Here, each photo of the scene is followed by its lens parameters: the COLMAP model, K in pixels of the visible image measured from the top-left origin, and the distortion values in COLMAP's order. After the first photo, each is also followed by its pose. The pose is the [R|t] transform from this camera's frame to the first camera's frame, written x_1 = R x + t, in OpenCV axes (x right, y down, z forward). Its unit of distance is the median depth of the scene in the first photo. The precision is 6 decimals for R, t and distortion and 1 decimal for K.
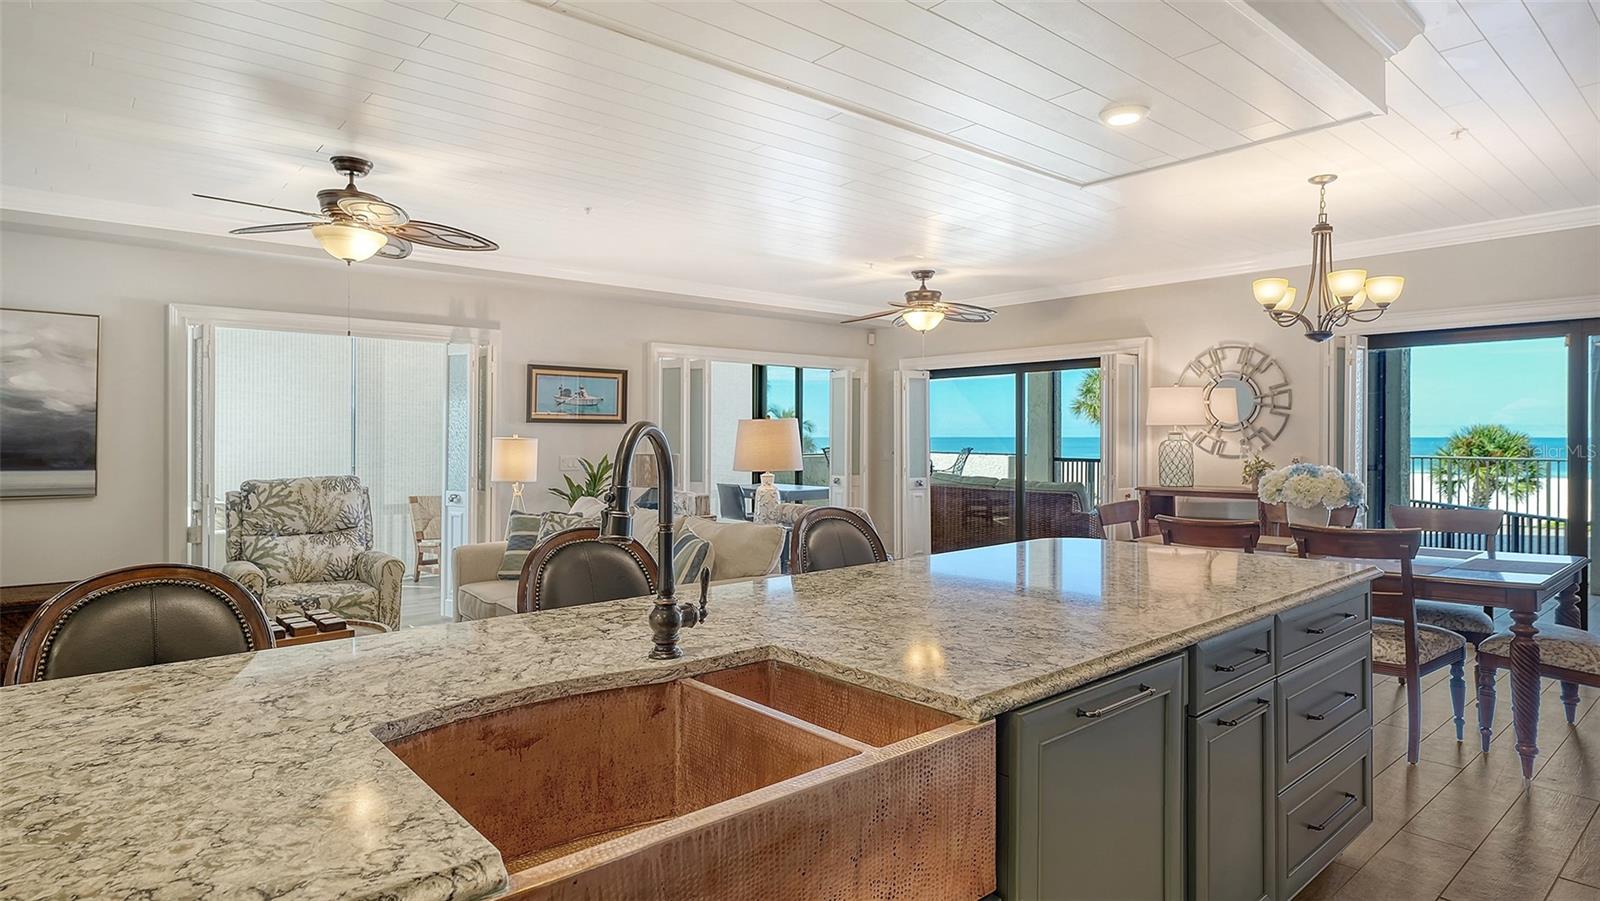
lens RADIAL K [[865.5, 0, 799.0], [0, 865.5, 433.2], [0, 0, 1]] dist [-0.001370, -0.000438]
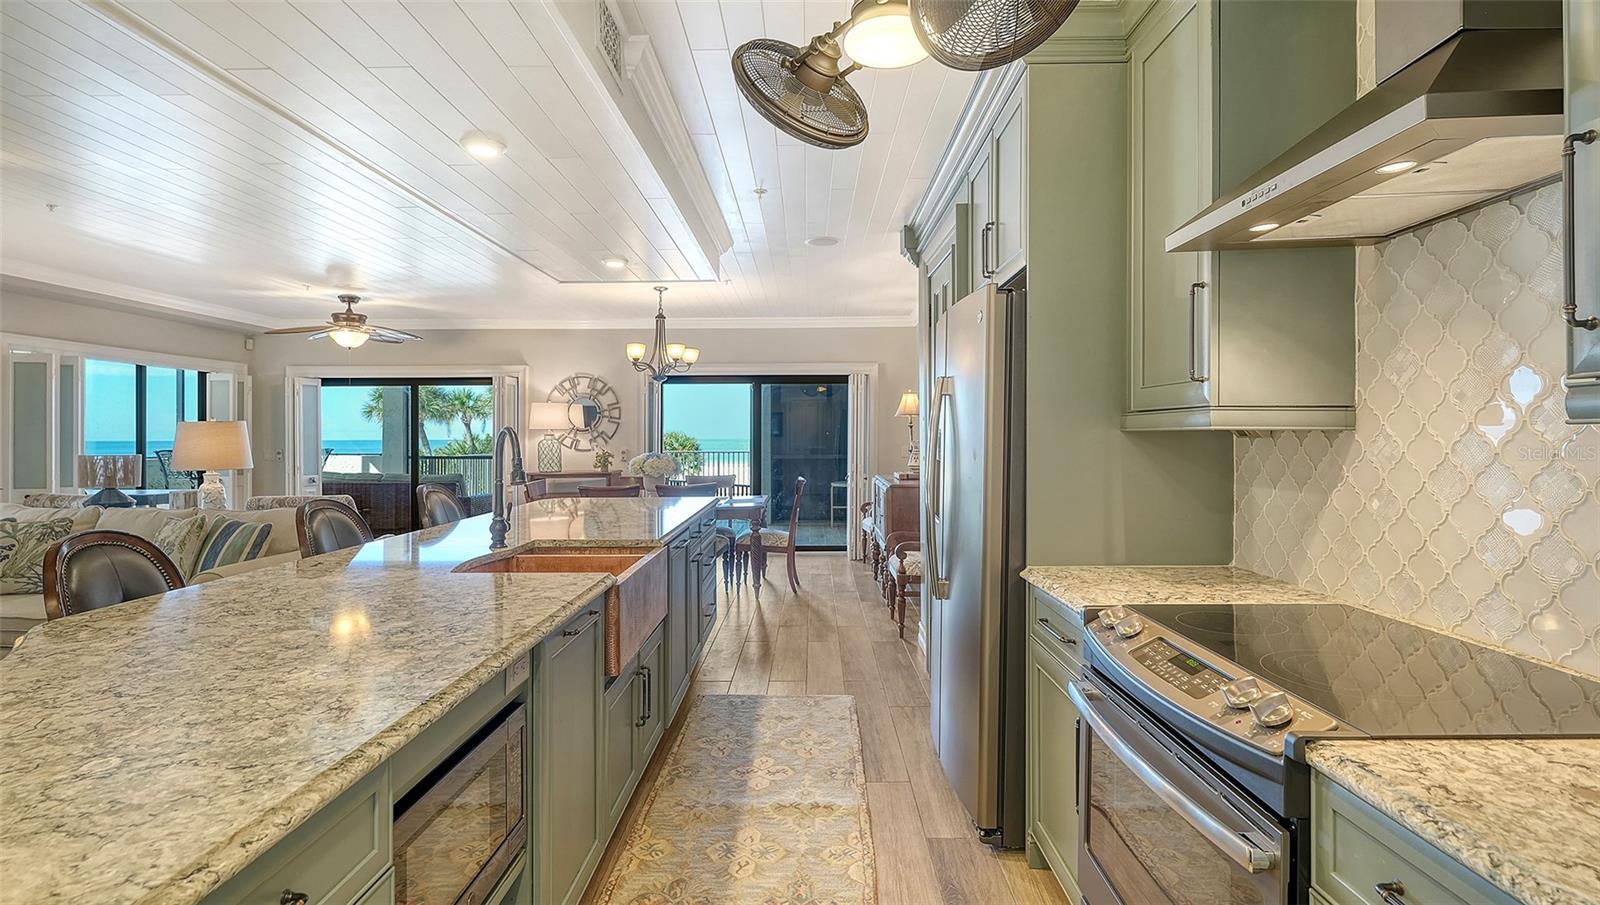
lens RADIAL K [[784.6, 0, 804.8], [0, 784.6, 443.3], [0, 0, 1]] dist [0.002494, 0.000087]
pose [[0.659266, -0.007867, 0.751869, -0.251113], [0.000677, 0.999951, 0.009869, 0.001514], [-0.751910, -0.005997, 0.659239, -0.167029]]
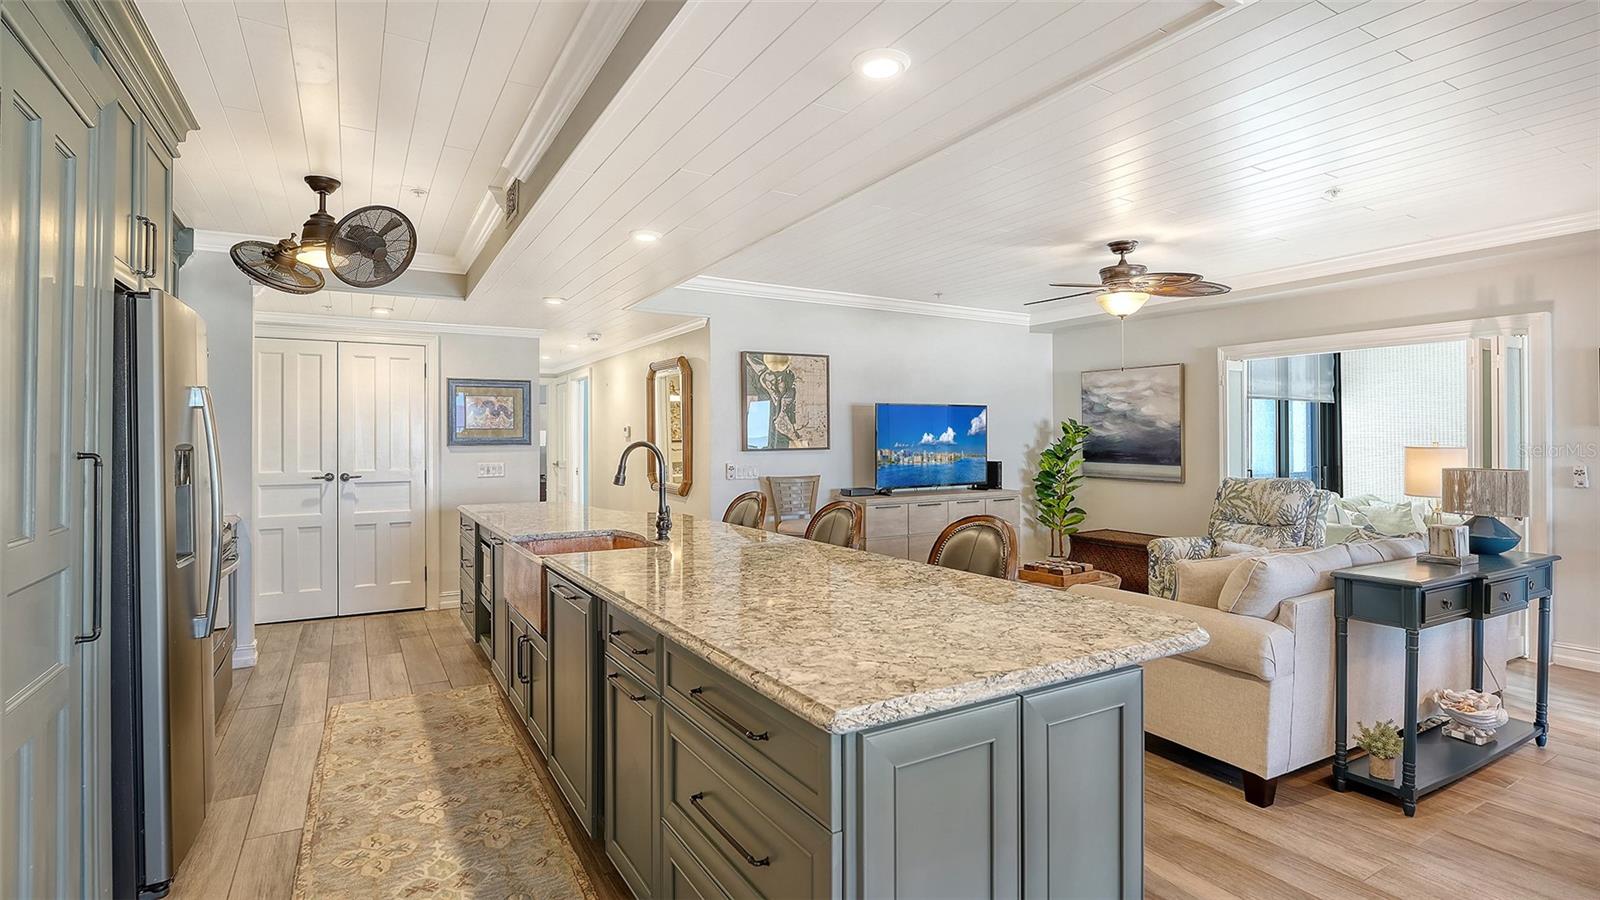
lens RADIAL K [[778.7, 0, 795.2], [0, 778.7, 440.9], [0, 0, 1]] dist [0.002507, 0.000186]
pose [[-0.194645, 0.001642, -0.980872, 0.686812], [0.006940, 0.999976, 0.000297, -0.006572], [0.980849, -0.006749, -0.194651, 0.629640]]
